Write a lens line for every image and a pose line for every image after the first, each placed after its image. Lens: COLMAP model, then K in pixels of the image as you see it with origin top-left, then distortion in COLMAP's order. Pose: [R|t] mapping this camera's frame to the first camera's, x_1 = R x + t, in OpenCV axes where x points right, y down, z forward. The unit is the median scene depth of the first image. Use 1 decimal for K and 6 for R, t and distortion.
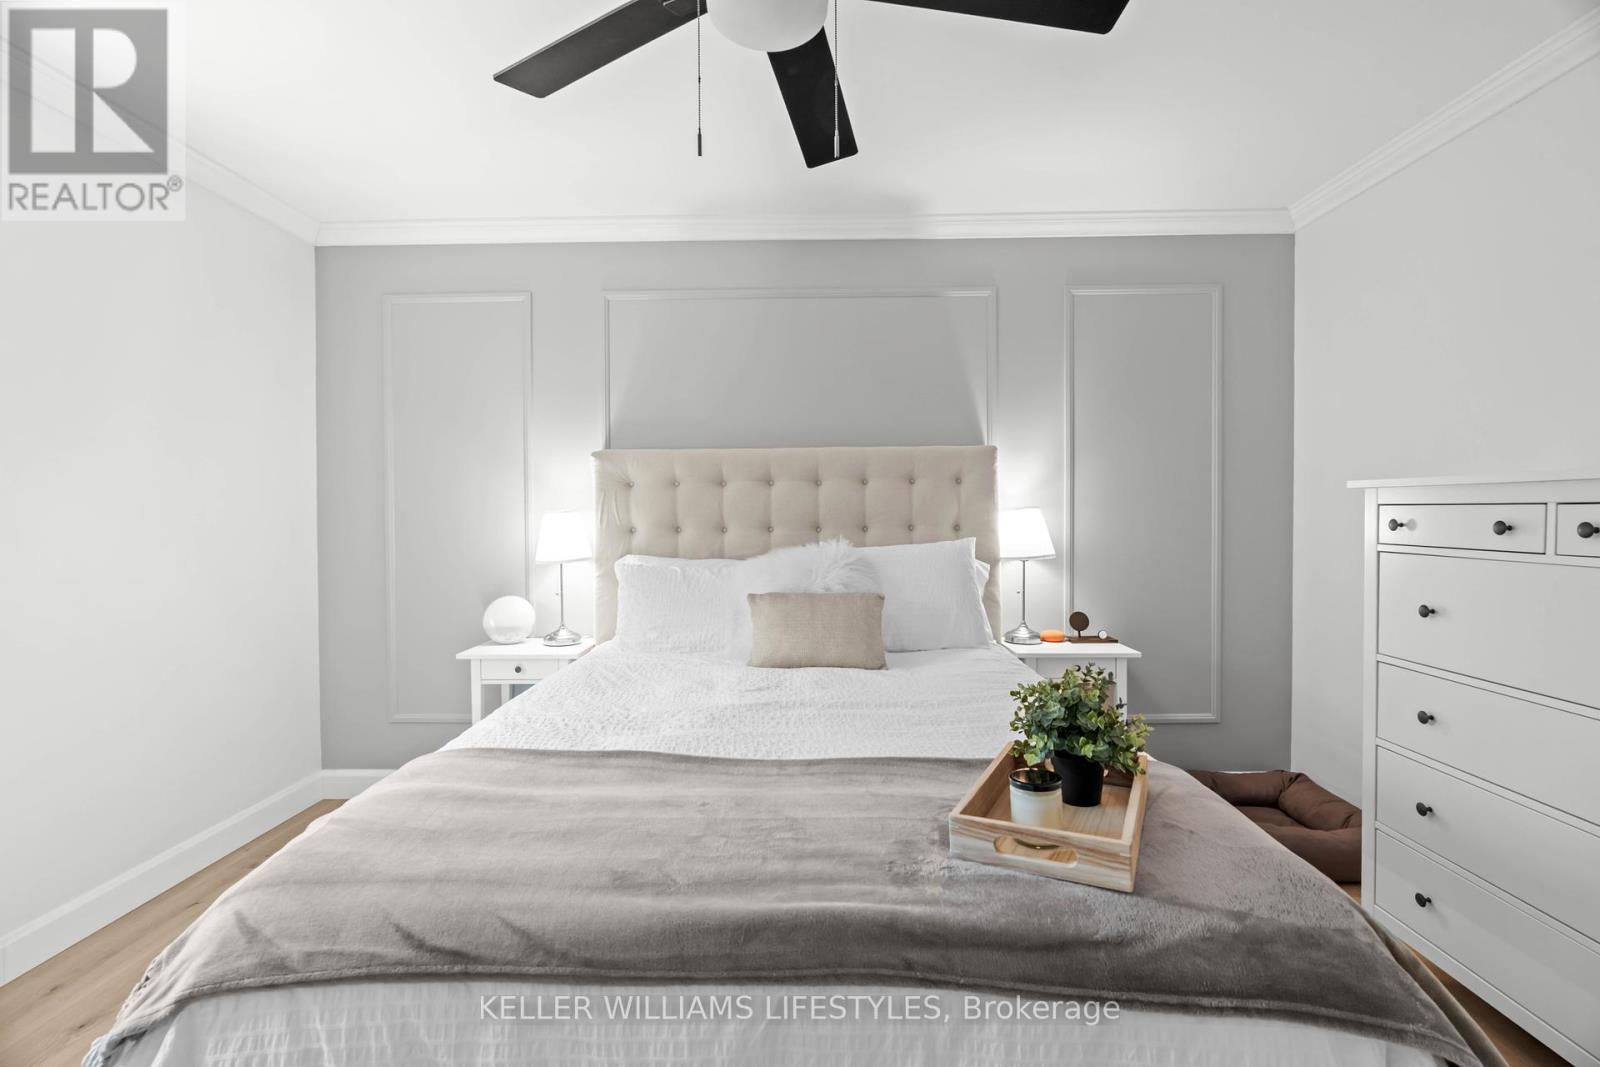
lens RADIAL K [[719.6, 0, 794.6], [0, 719.6, 528.6], [0, 0, 1]] dist [-0.006990, 0.000310]
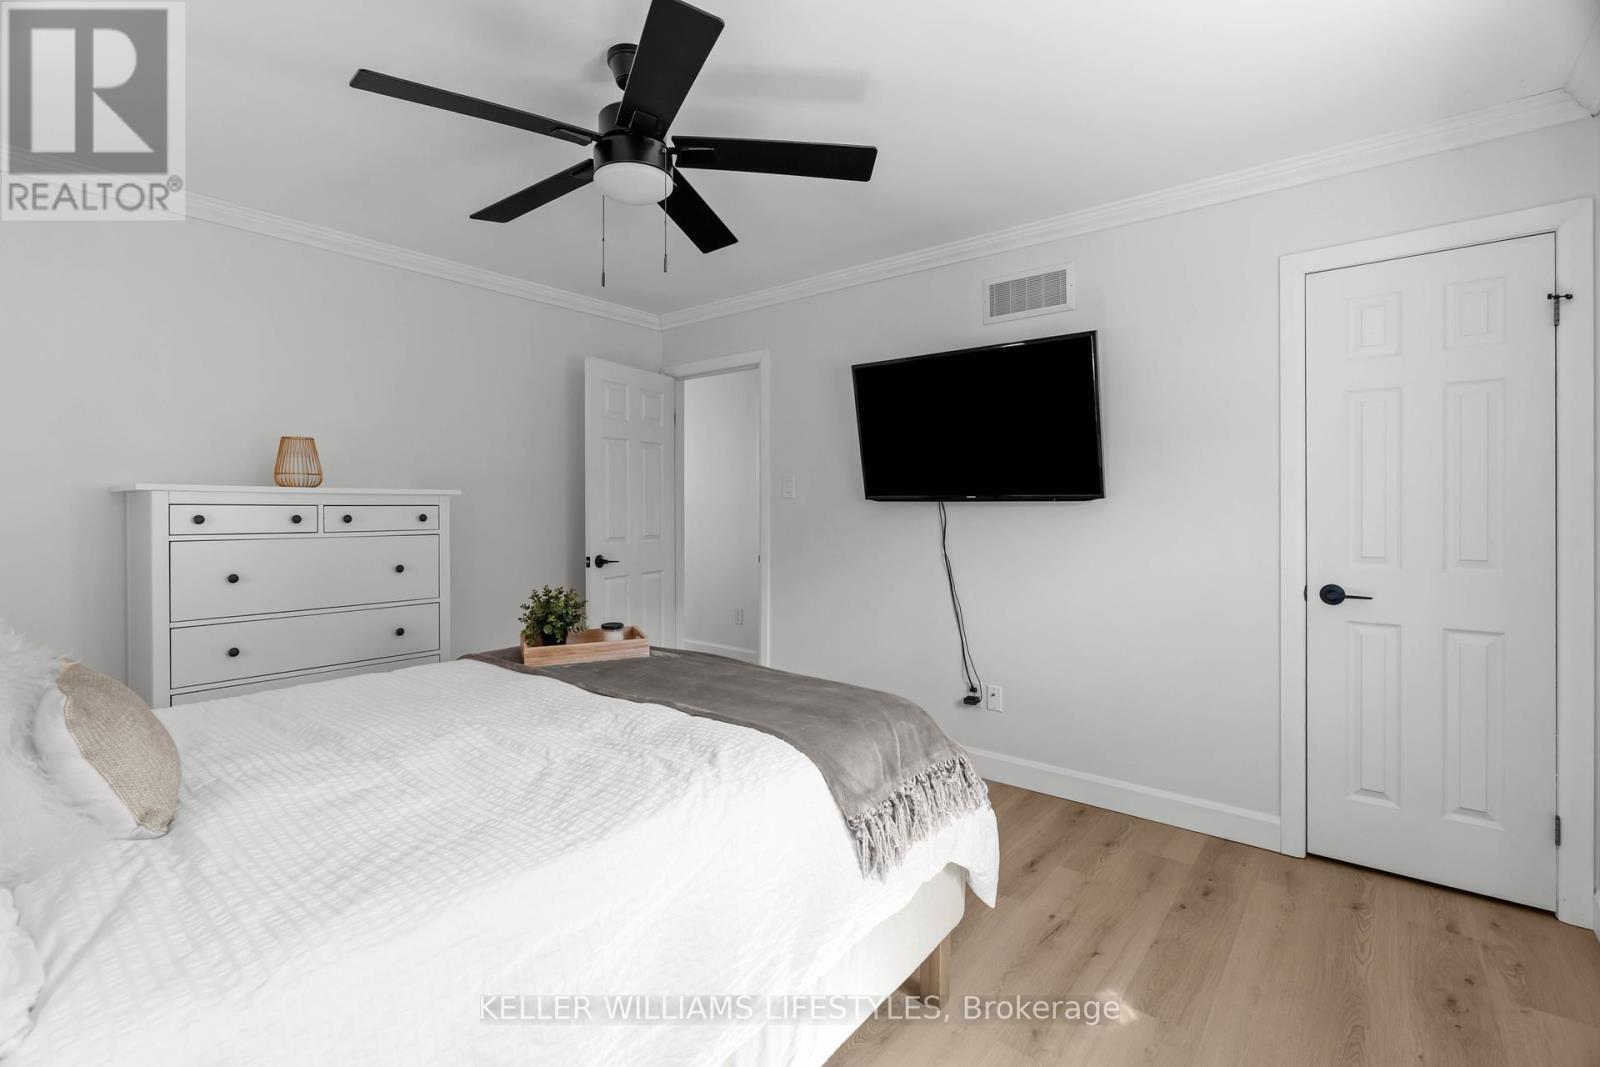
lens RADIAL K [[719.6, 0, 794.6], [0, 719.6, 528.6], [0, 0, 1]] dist [-0.006990, 0.000310]
pose [[-0.785235, -0.011012, 0.619100, -0.541214], [0.016124, 0.999139, 0.038222, -0.013191], [-0.618988, 0.039996, -0.784381, 0.858530]]
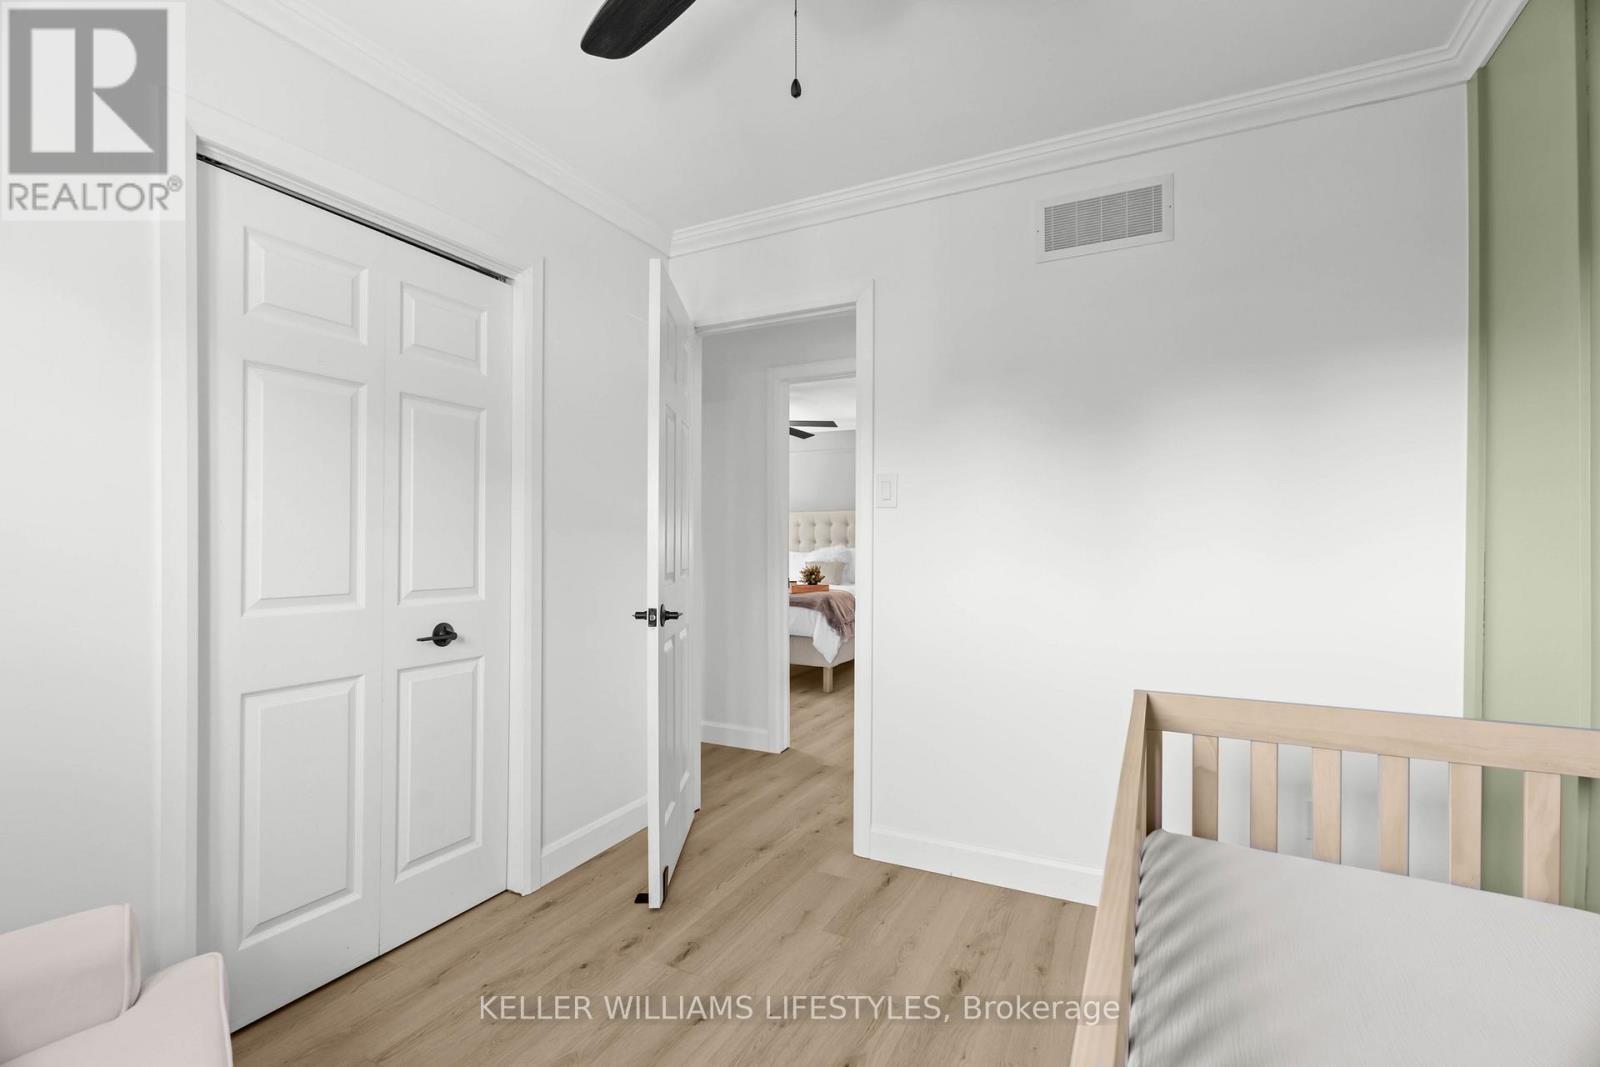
lens RADIAL K [[719.6, 0, 794.6], [0, 719.6, 528.6], [0, 0, 1]] dist [-0.006990, 0.000310]
pose [[0.904592, -0.000209, -0.426279, 0.989806], [-0.015905, 0.999287, -0.034241, 0.045051], [0.425982, 0.037754, 0.903944, -1.484579]]
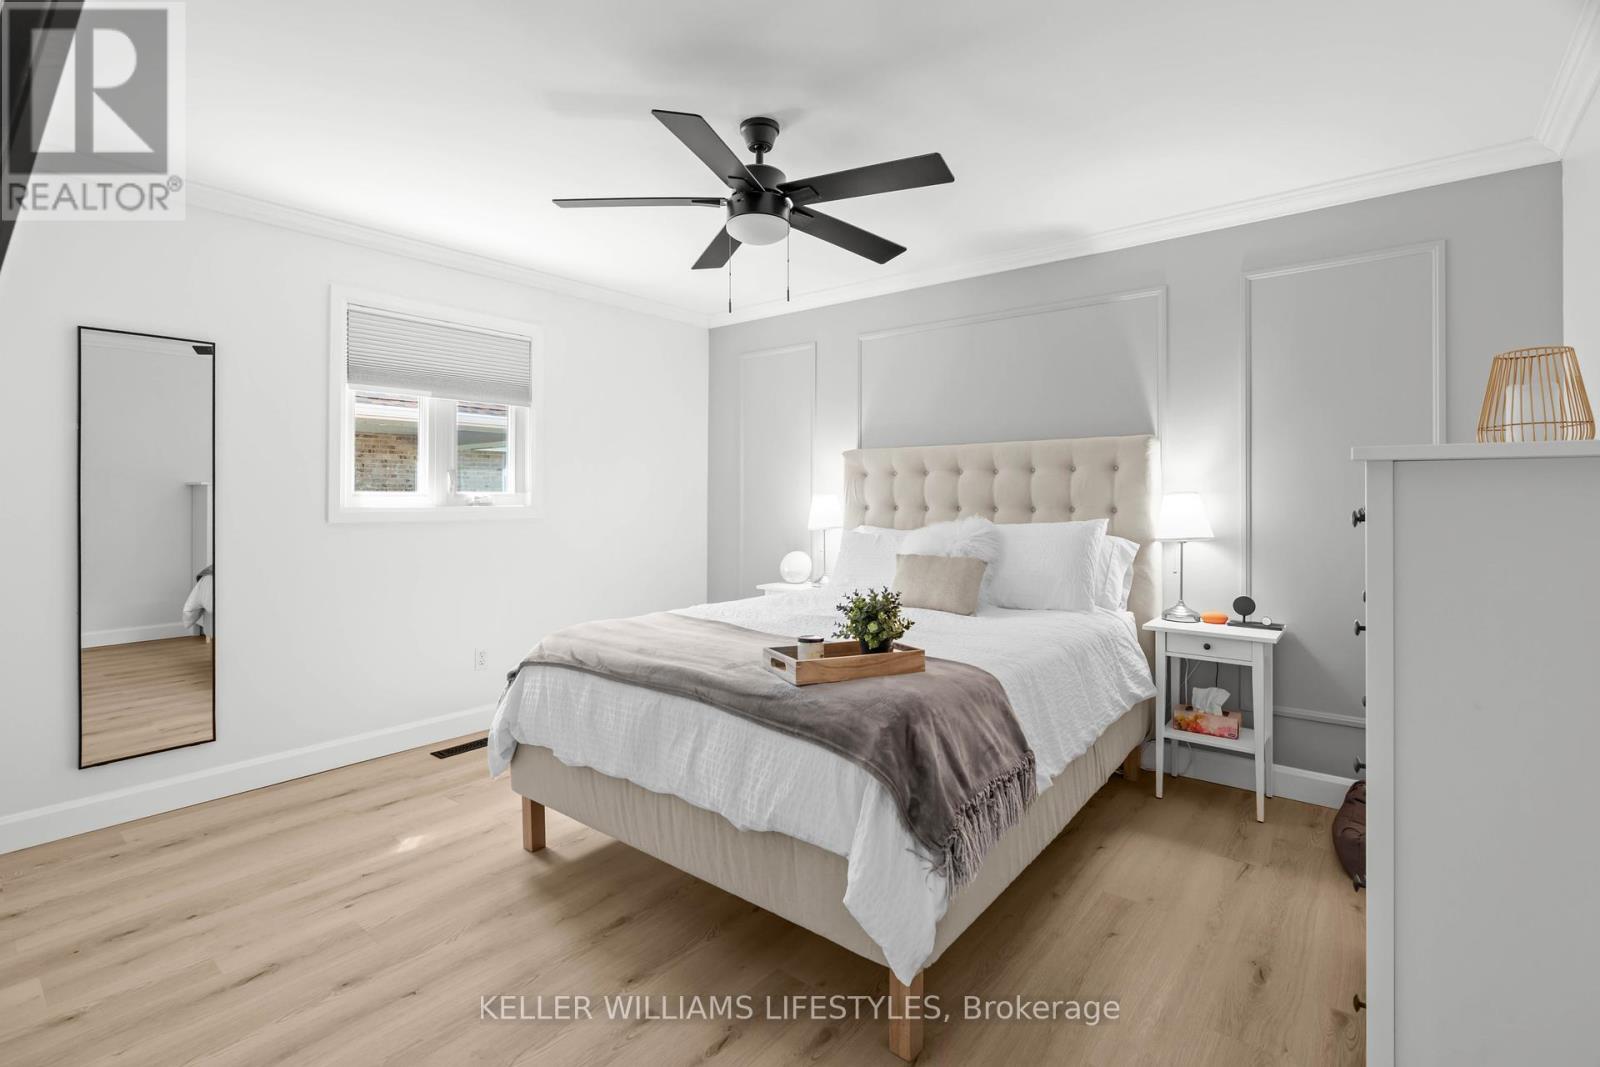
lens RADIAL K [[729.0, 0, 790.5], [0, 729.0, 502.5], [0, 0, 1]] dist [-0.003485, -0.000002]
pose [[0.791143, 0.011696, -0.611519, 0.517010], [-0.018301, 0.999822, -0.004554, 0.000947], [0.611357, 0.014795, 0.791216, -0.193724]]
